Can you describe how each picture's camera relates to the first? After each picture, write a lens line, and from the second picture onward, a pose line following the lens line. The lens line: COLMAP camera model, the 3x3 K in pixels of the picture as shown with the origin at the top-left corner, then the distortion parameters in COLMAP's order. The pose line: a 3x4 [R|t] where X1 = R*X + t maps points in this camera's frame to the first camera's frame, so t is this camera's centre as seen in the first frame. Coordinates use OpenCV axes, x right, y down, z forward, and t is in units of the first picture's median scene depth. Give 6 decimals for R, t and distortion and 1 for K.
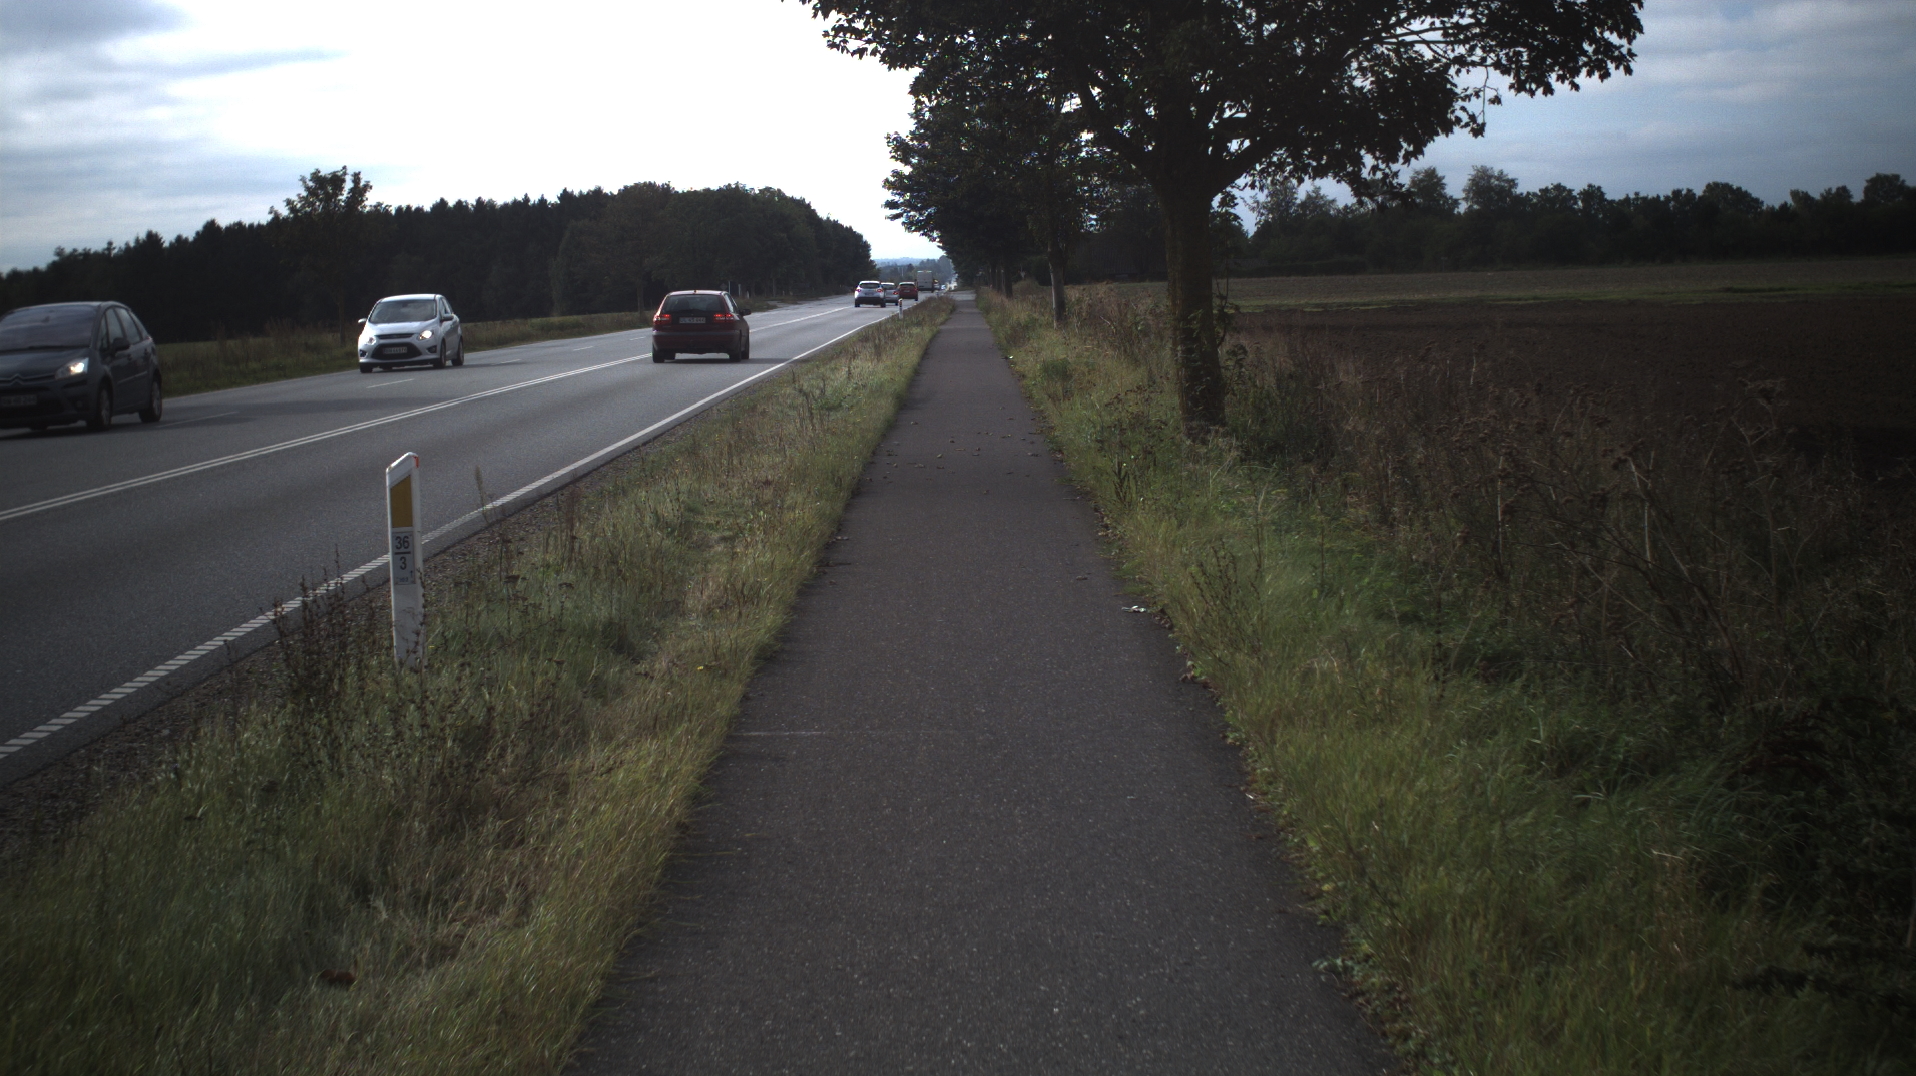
lens RADIAL K [[4812.3, 0, 952.1], [0, 4812.3, 527.4], [0, 0, 1]] dist [-0.218480, 0.000000]
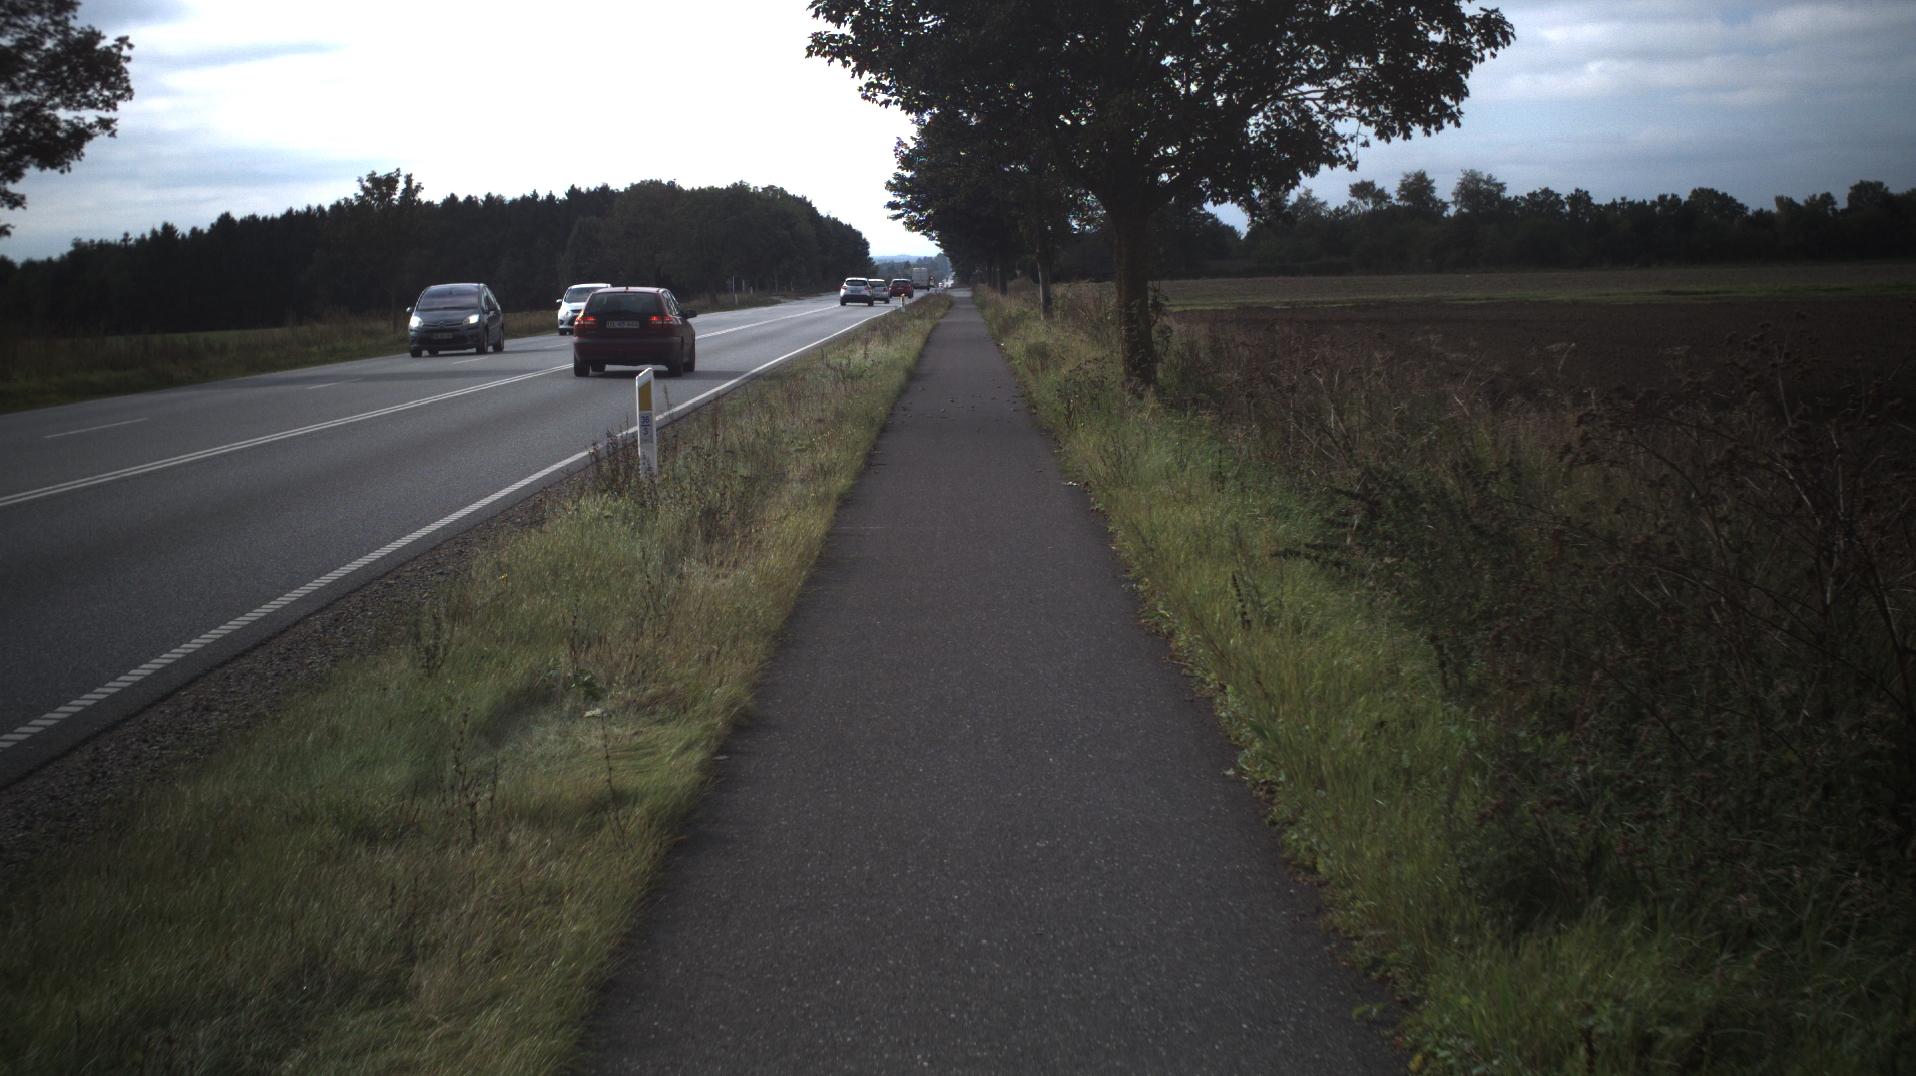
lens RADIAL K [[5569.3, 0, 963.2], [0, 5569.3, 537.9], [0, 0, 1]] dist [-0.295200, 0.000000]
pose [[0.999958, 0.008454, 0.003556, -0.001167], [-0.008436, 0.999952, -0.004947, 0.014400], [-0.003597, 0.004916, 0.999981, -0.270829]]
